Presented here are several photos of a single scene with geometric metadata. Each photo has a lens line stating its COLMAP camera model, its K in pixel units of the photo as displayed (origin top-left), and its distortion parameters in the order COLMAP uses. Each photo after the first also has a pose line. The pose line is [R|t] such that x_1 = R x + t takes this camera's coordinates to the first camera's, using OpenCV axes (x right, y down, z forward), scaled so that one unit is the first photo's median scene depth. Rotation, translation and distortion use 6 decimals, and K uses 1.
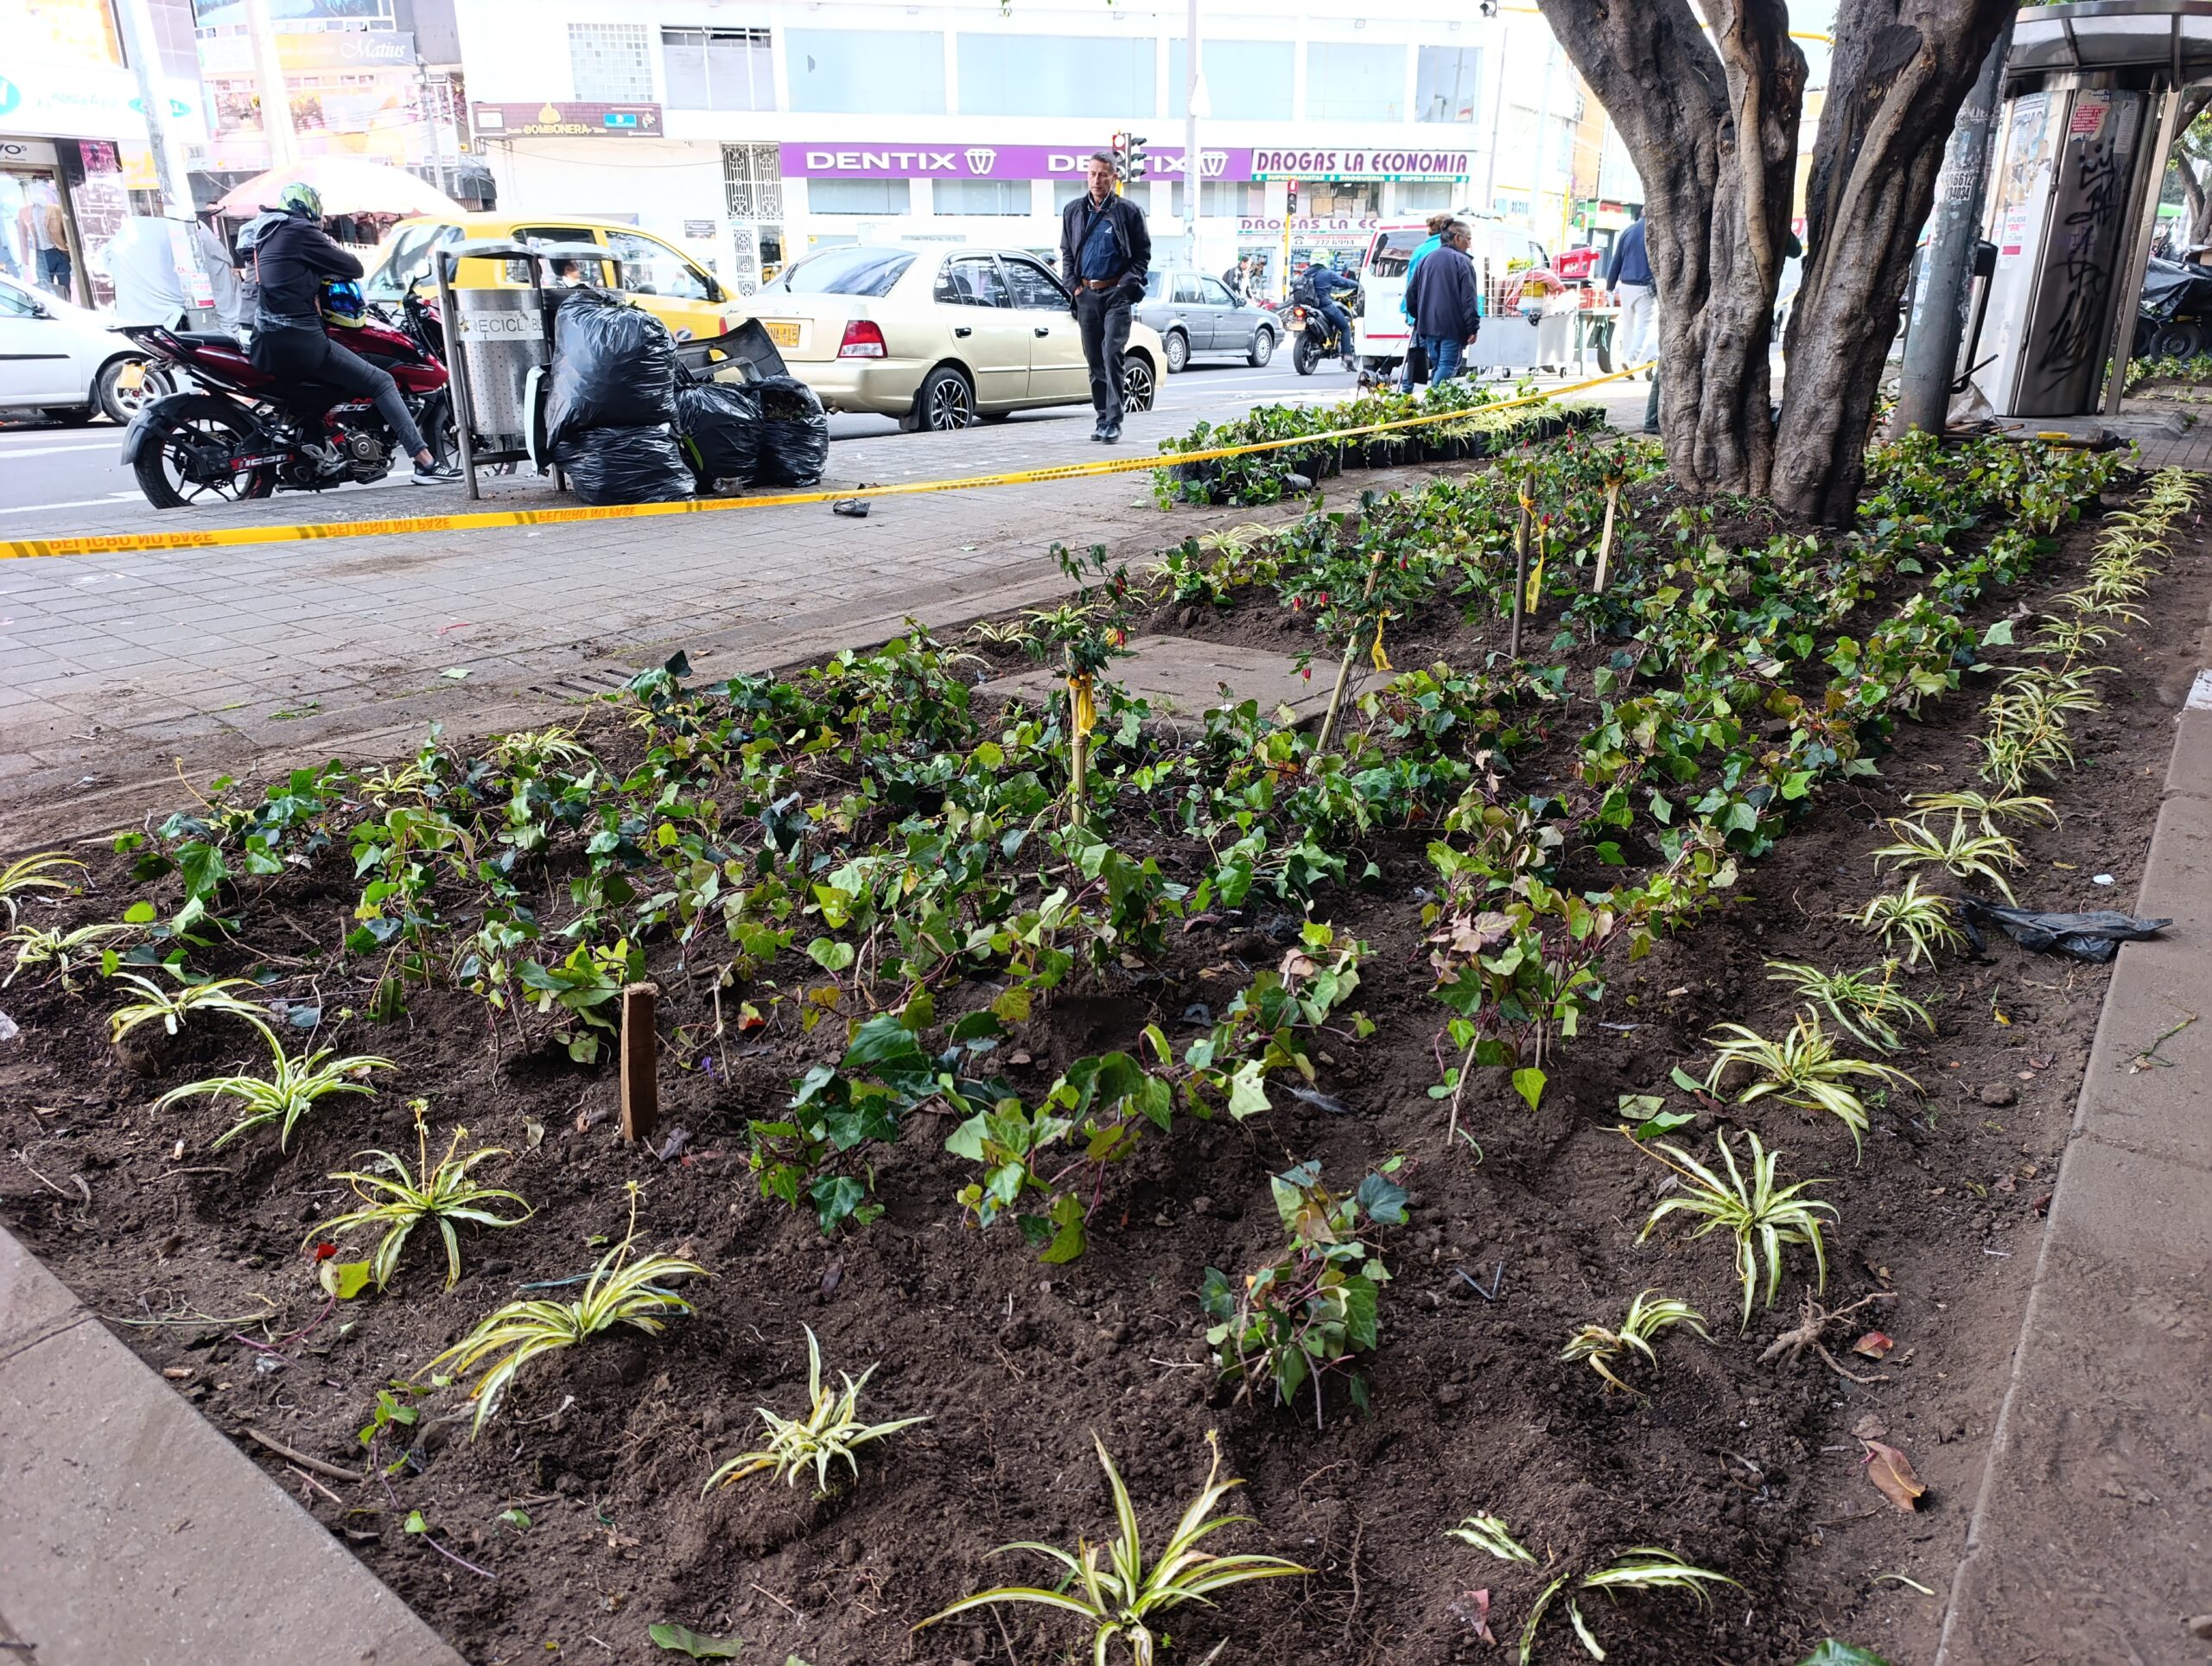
lens RADIAL K [[1527.9, 0, 1111.4], [0, 1527.9, 832.8], [0, 0, 1]] dist [0.037166, -0.047472]
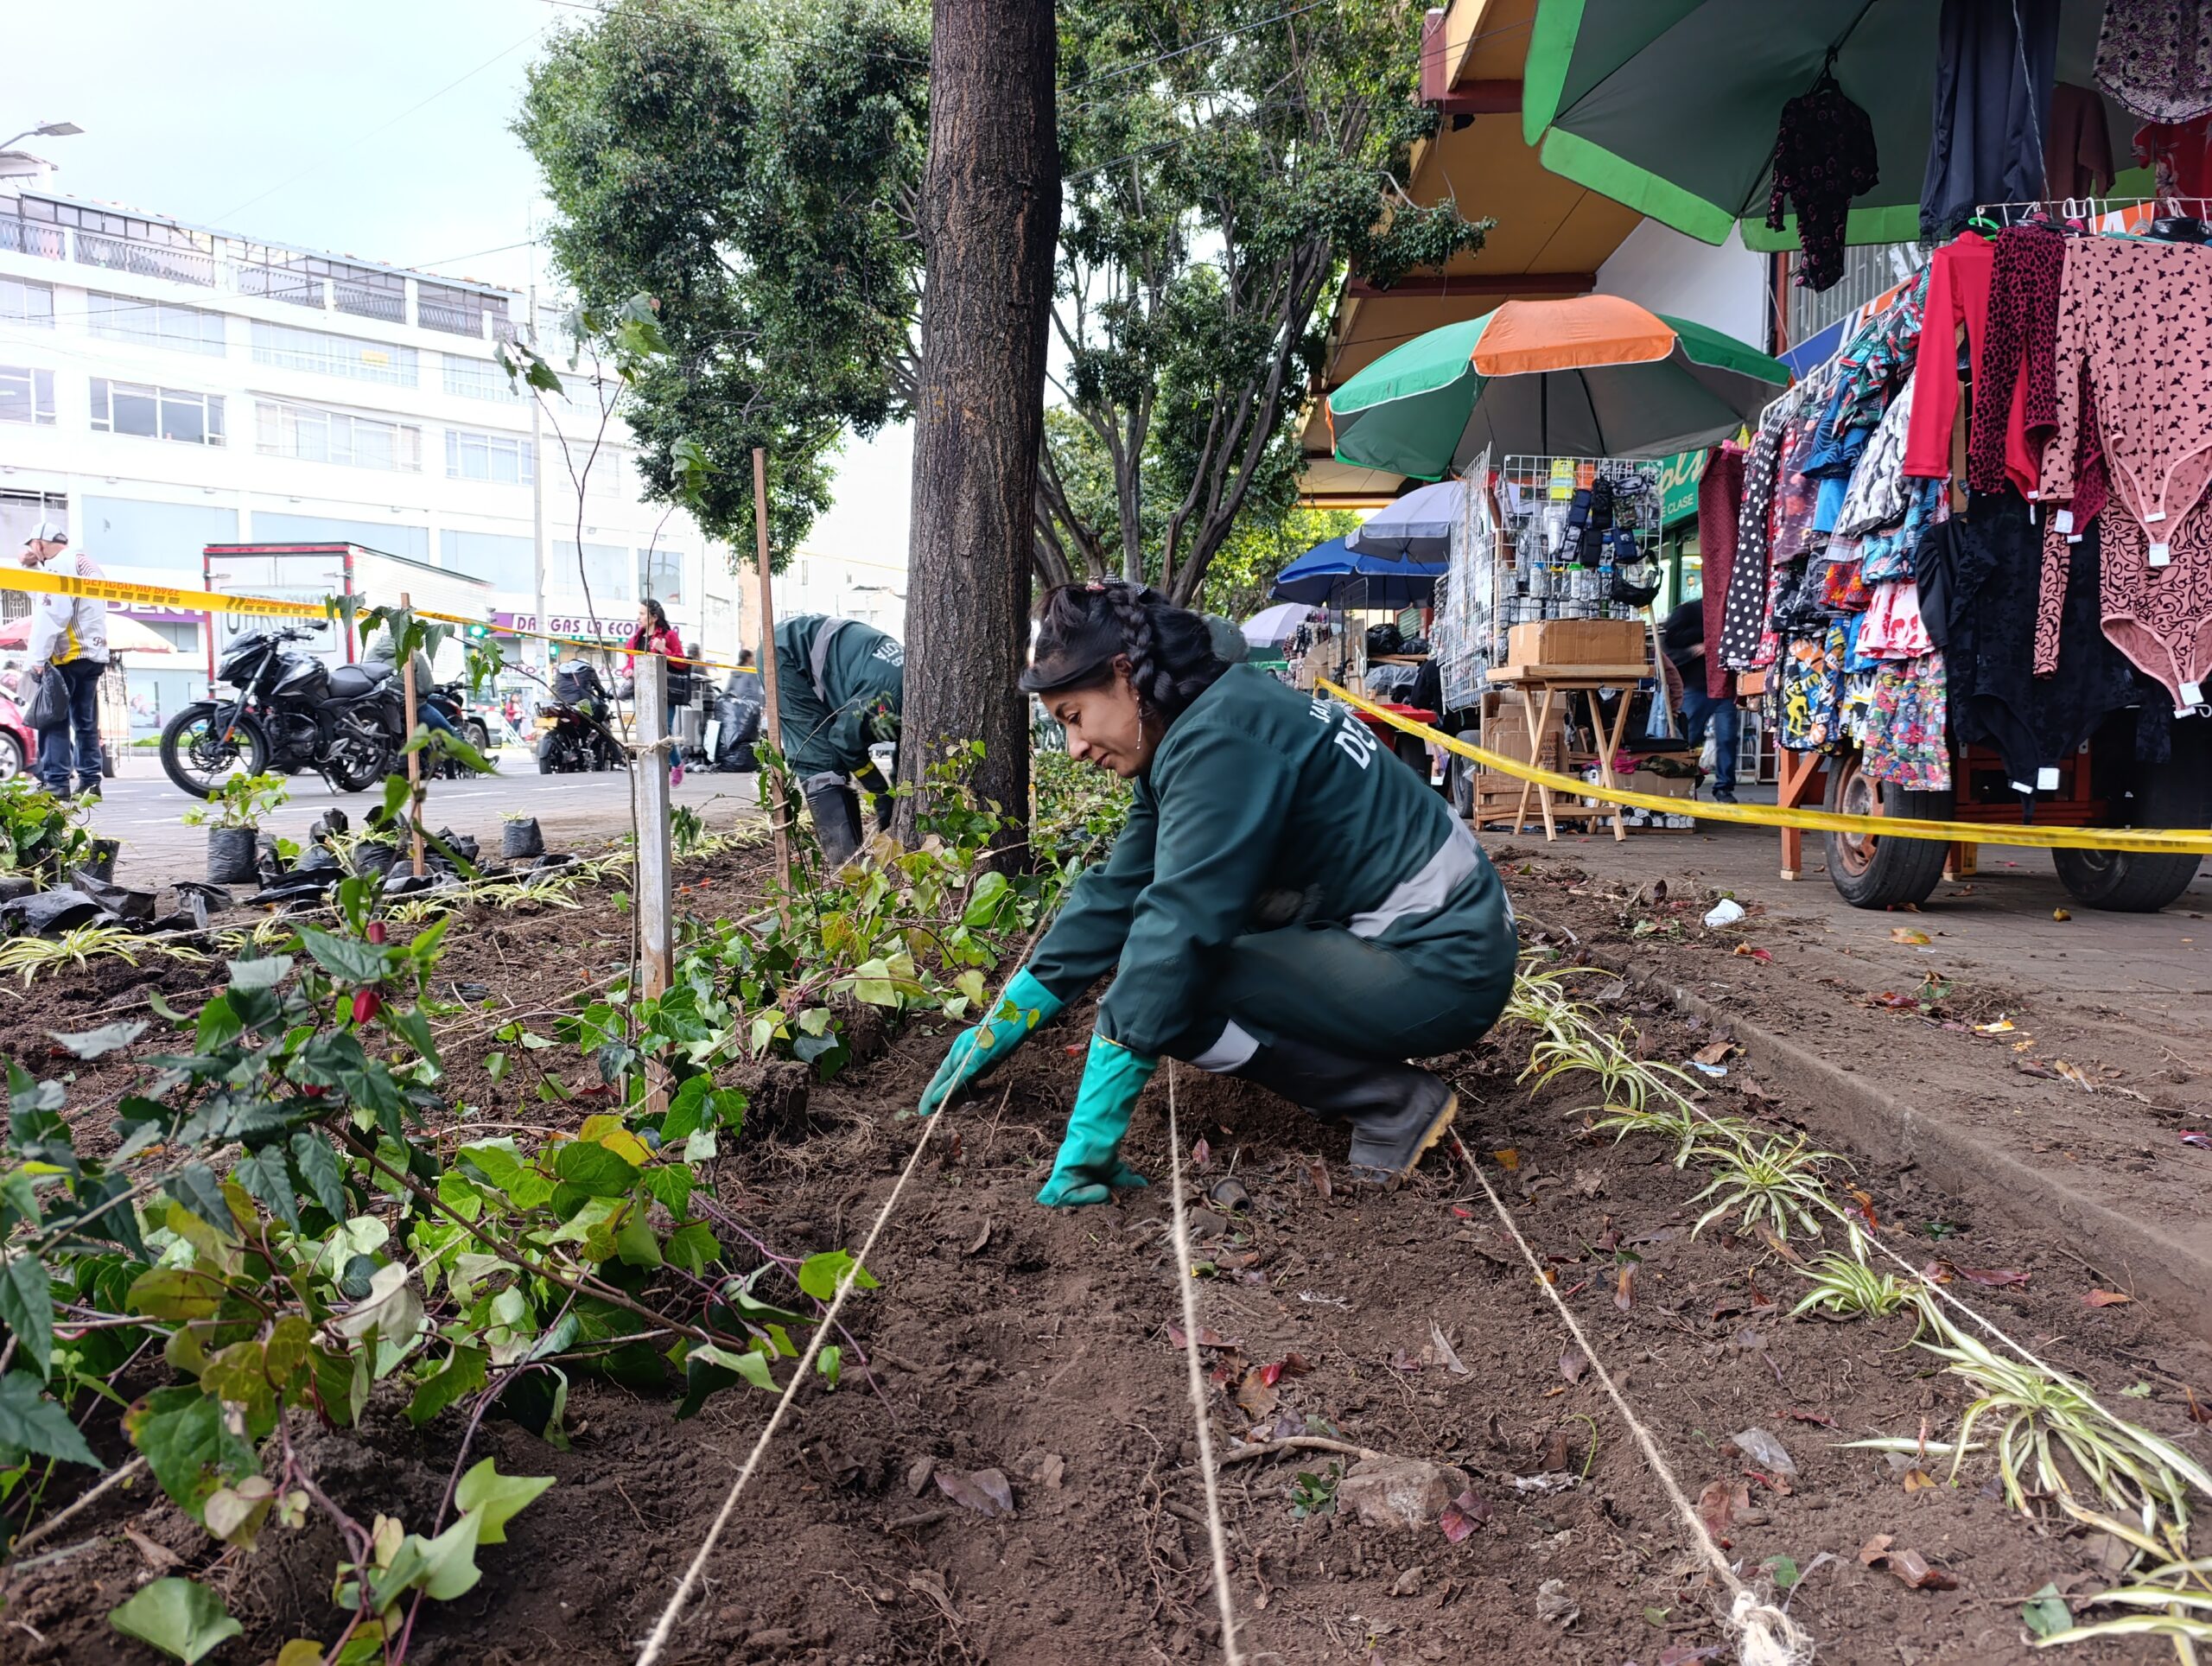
lens RADIAL K [[1523.2, 0, 1102.5], [0, 1523.2, 830.9], [0, 0, 1]] dist [0.063785, -0.064723]
pose [[0.836804, -0.027379, 0.546817, -1.522624], [0.175881, 0.959255, -0.221124, 0.688874], [-0.518483, 0.281213, 0.807524, -1.683147]]
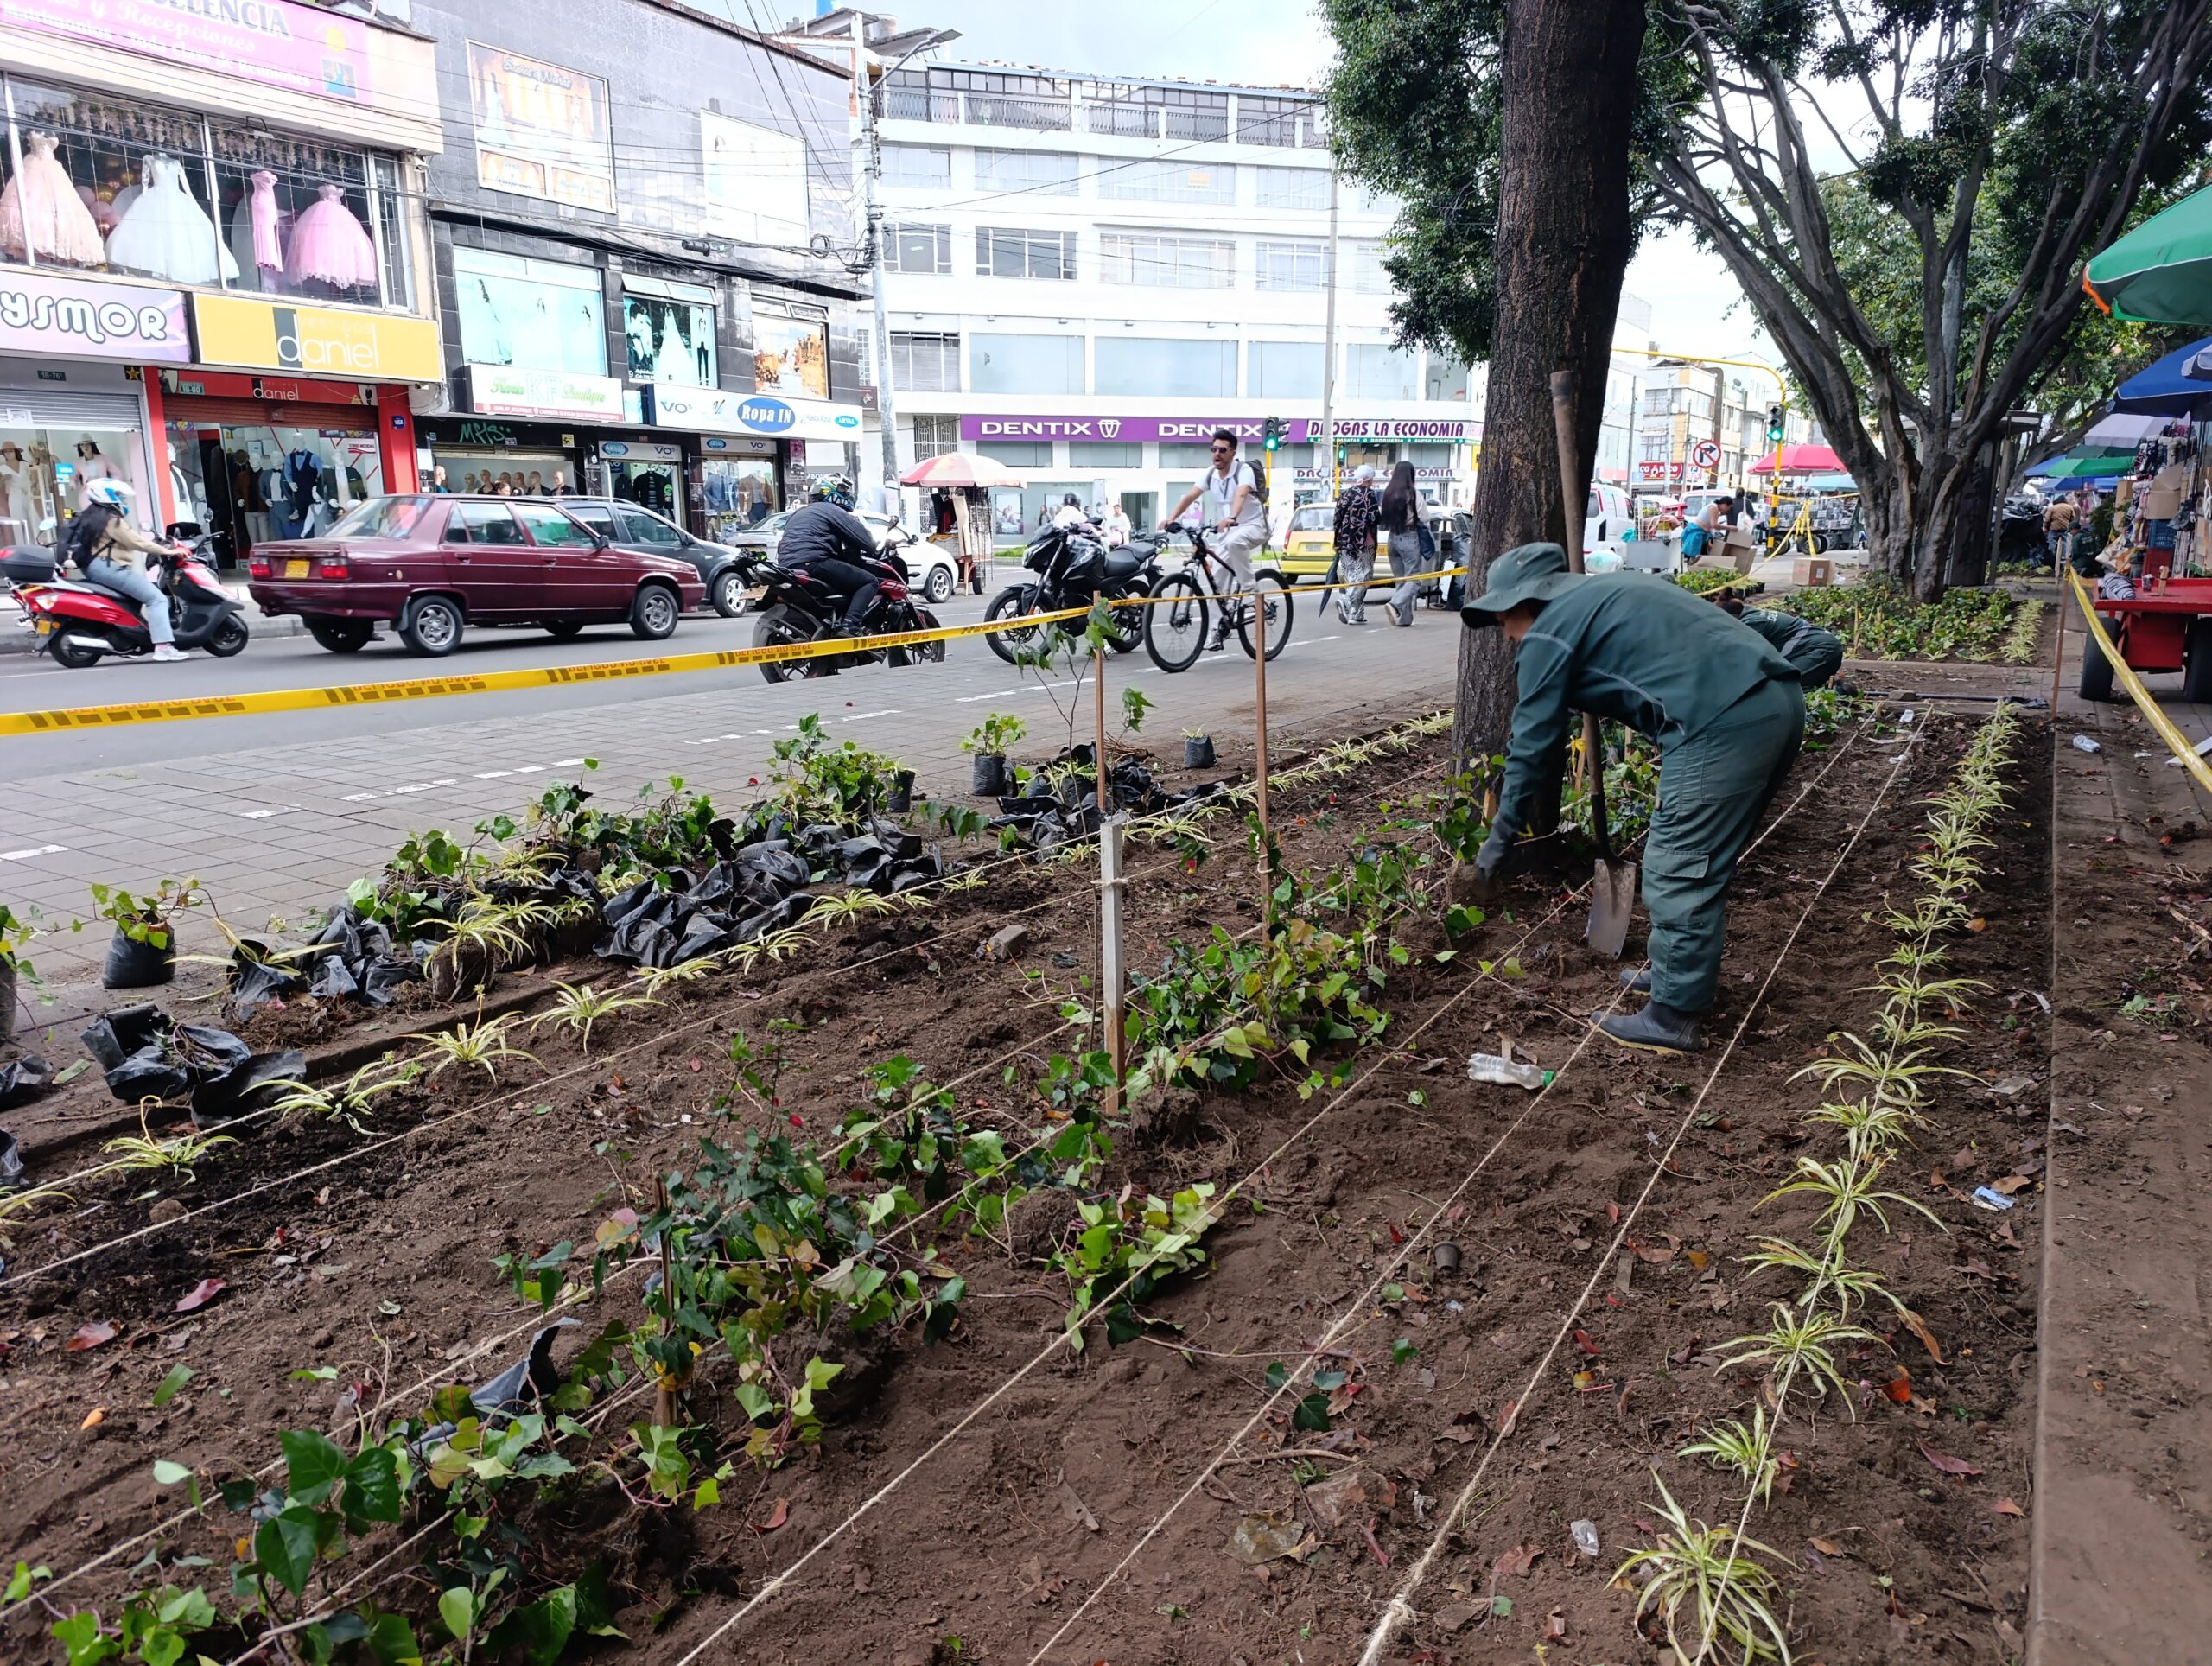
lens RADIAL K [[1522.3, 0, 1108.9], [0, 1522.3, 847.7], [0, 0, 1]] dist [0.048296, -0.069456]
pose [[0.996739, -0.017500, 0.078778, -1.460082], [0.027304, 0.991762, -0.125151, 0.630898], [-0.075939, 0.126893, 0.989005, -1.885730]]
